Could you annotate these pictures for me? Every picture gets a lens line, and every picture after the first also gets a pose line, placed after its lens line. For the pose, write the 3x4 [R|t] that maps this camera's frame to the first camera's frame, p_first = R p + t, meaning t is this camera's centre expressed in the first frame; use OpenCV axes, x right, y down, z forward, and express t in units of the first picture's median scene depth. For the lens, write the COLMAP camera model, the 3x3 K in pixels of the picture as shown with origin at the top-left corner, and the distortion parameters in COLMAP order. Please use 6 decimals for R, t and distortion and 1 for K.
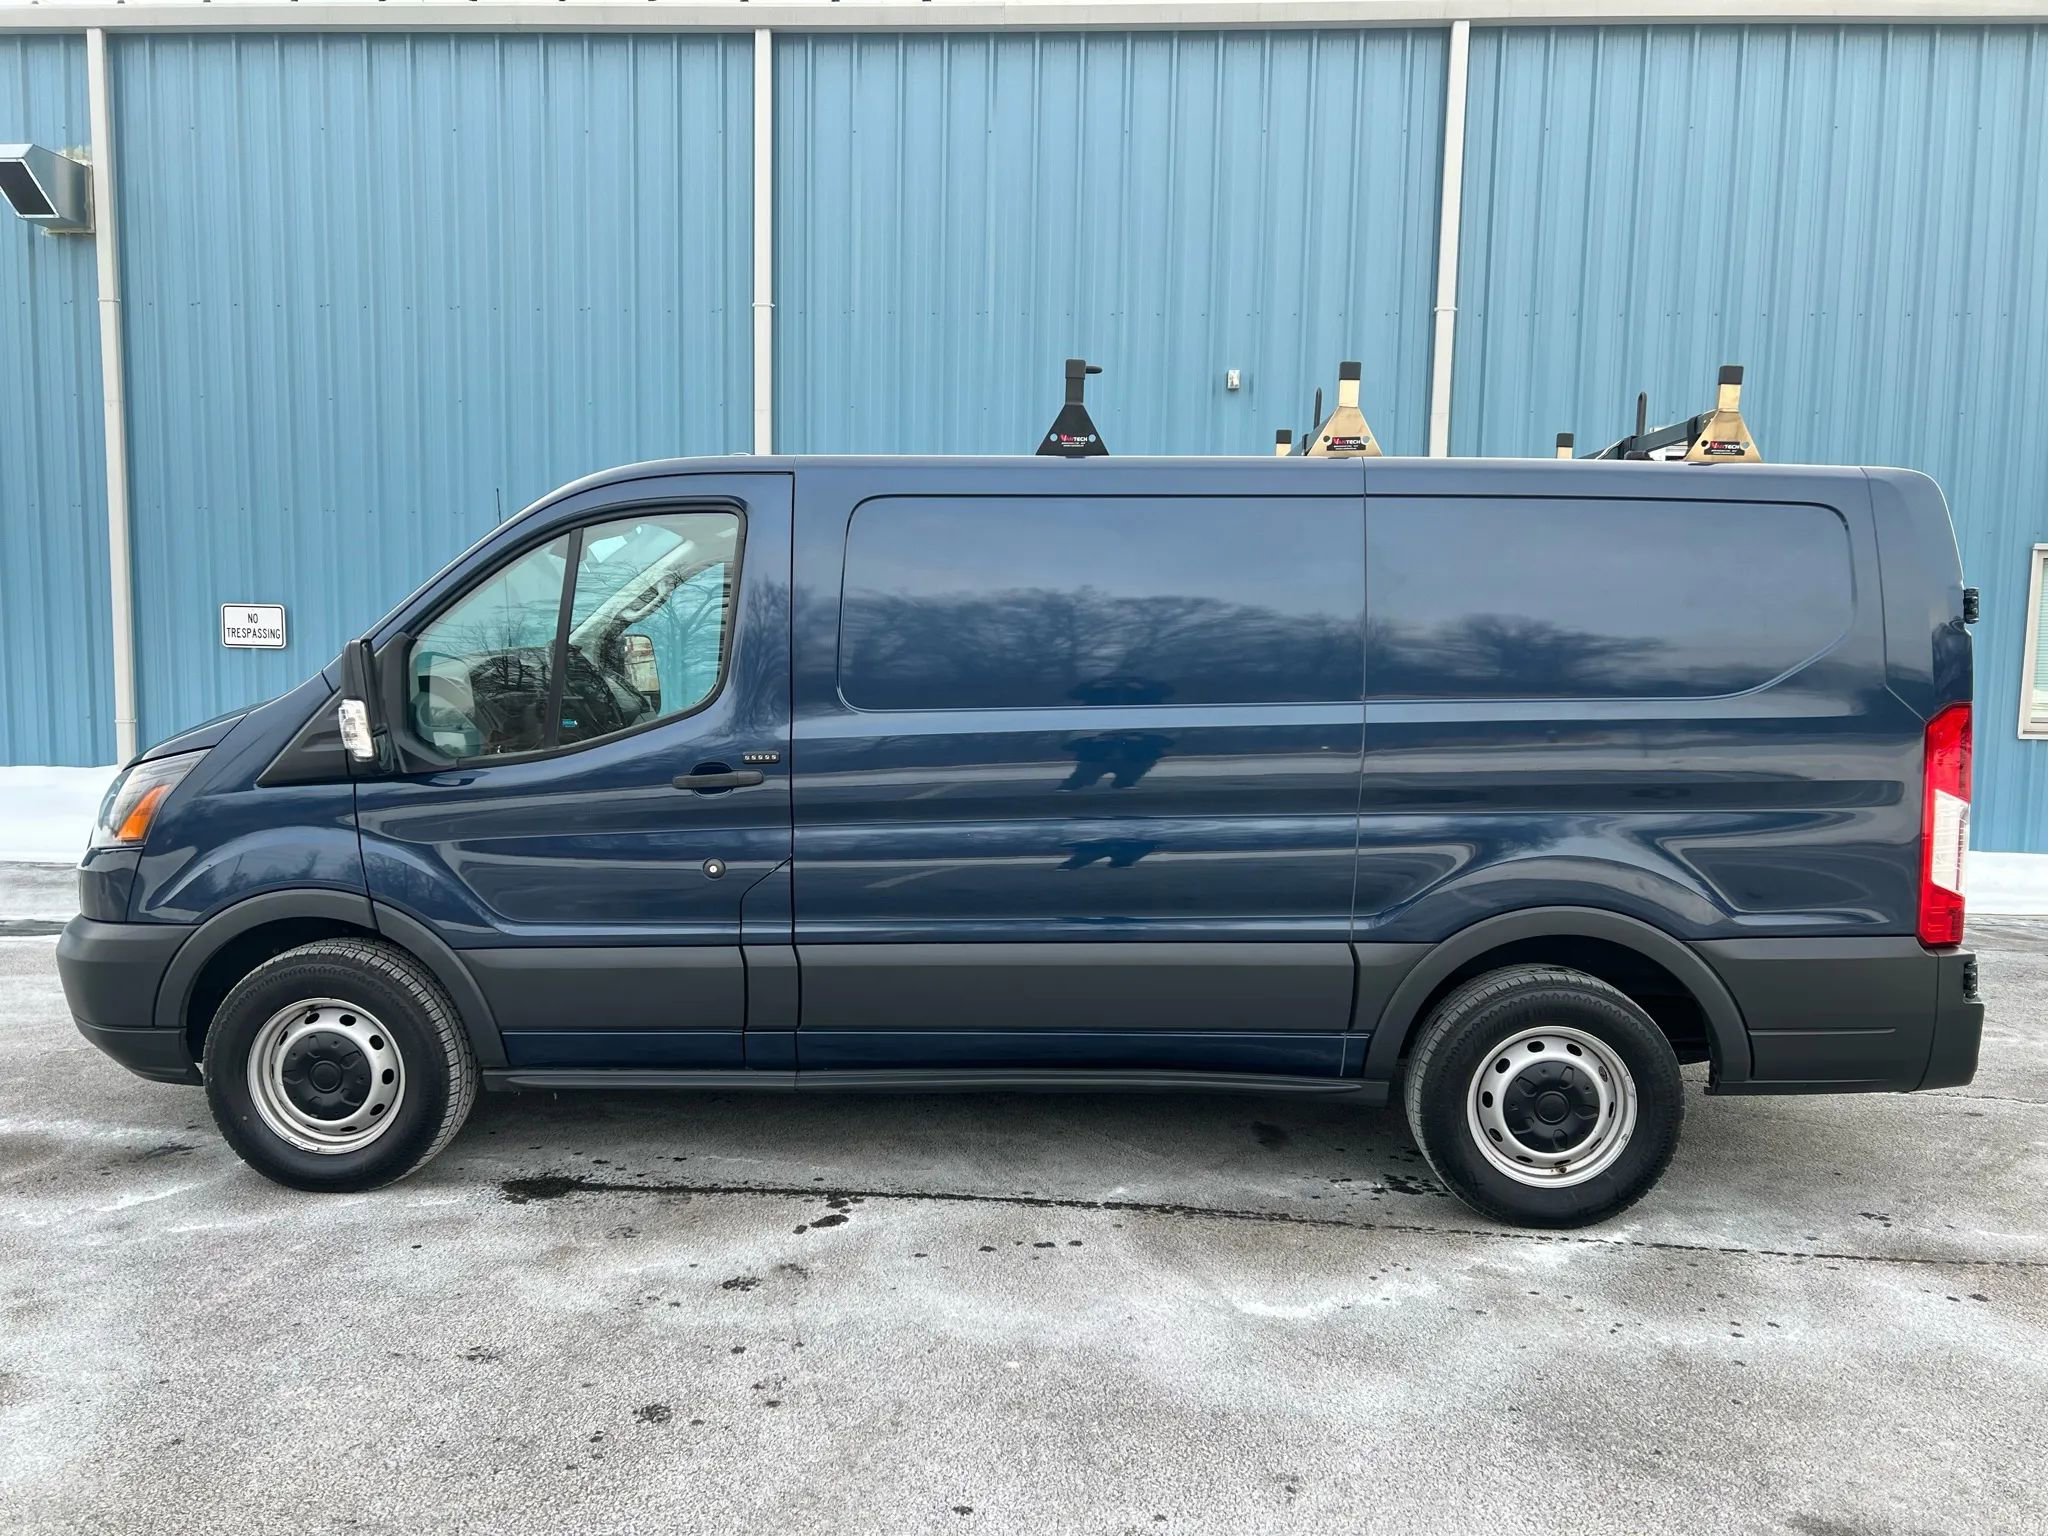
lens RADIAL K [[1538.9, 0, 1020.3], [0, 1538.9, 774.0], [0, 0, 1]] dist [0.064304, -0.068713]
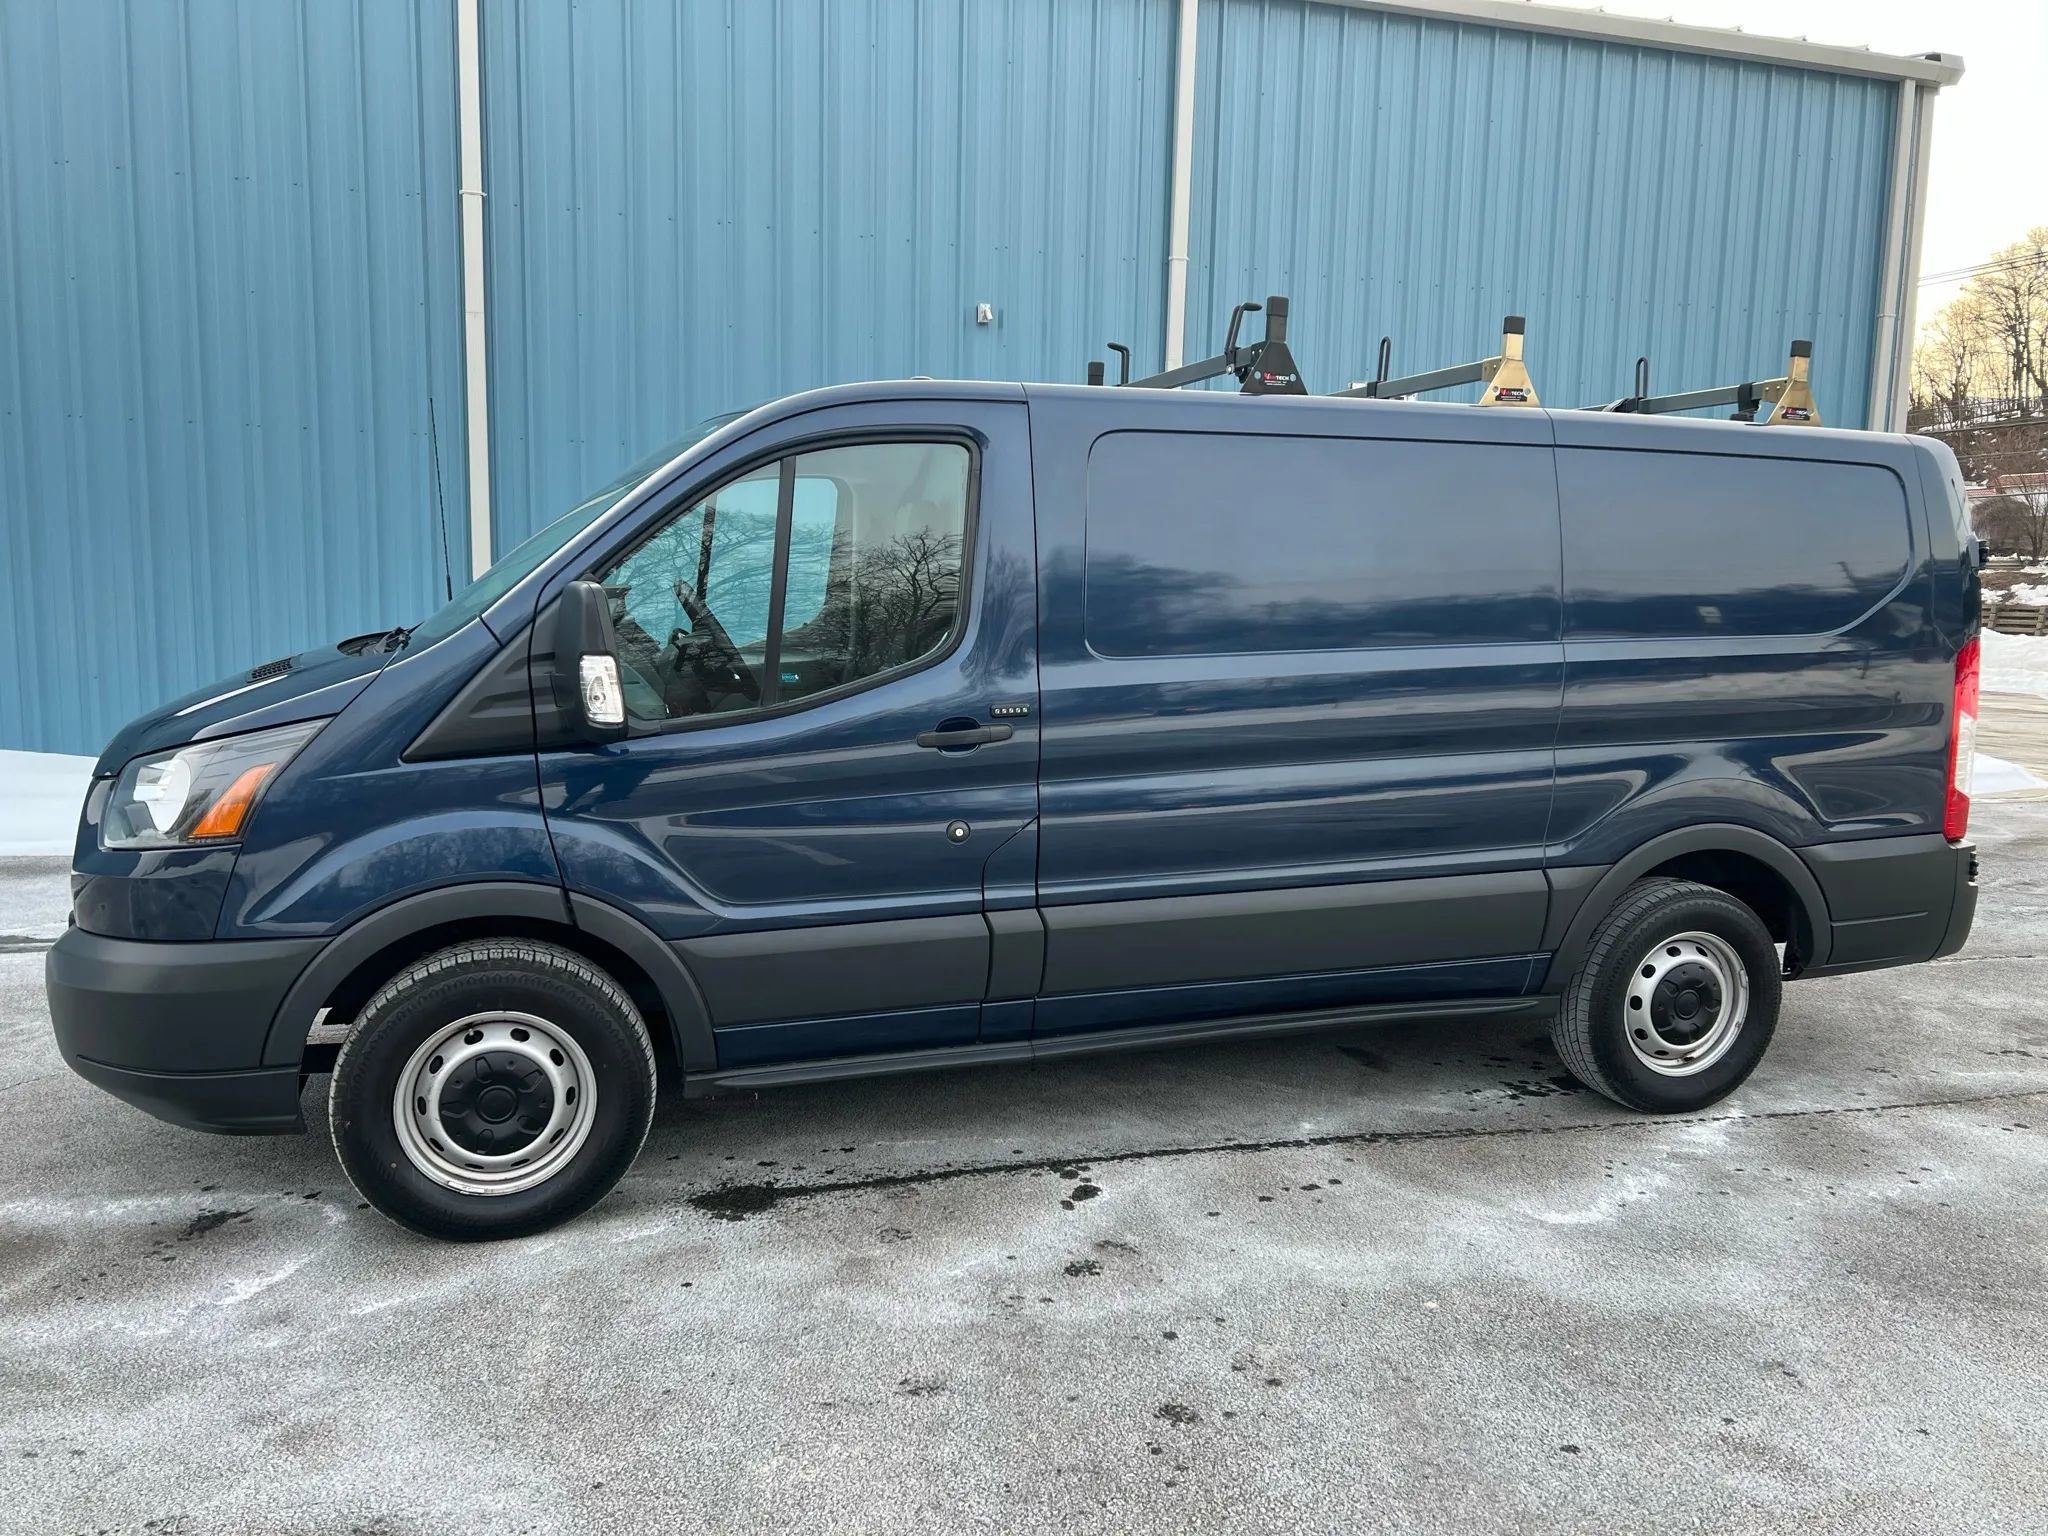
lens RADIAL K [[1538.9, 0, 1035.0], [0, 1538.9, 760.3], [0, 0, 1]] dist [0.064304, -0.068713]
pose [[0.936975, -0.038975, 0.347216, -0.469764], [0.026885, 0.998855, 0.039572, -0.016531], [-0.348361, -0.027744, 0.936950, 0.122089]]
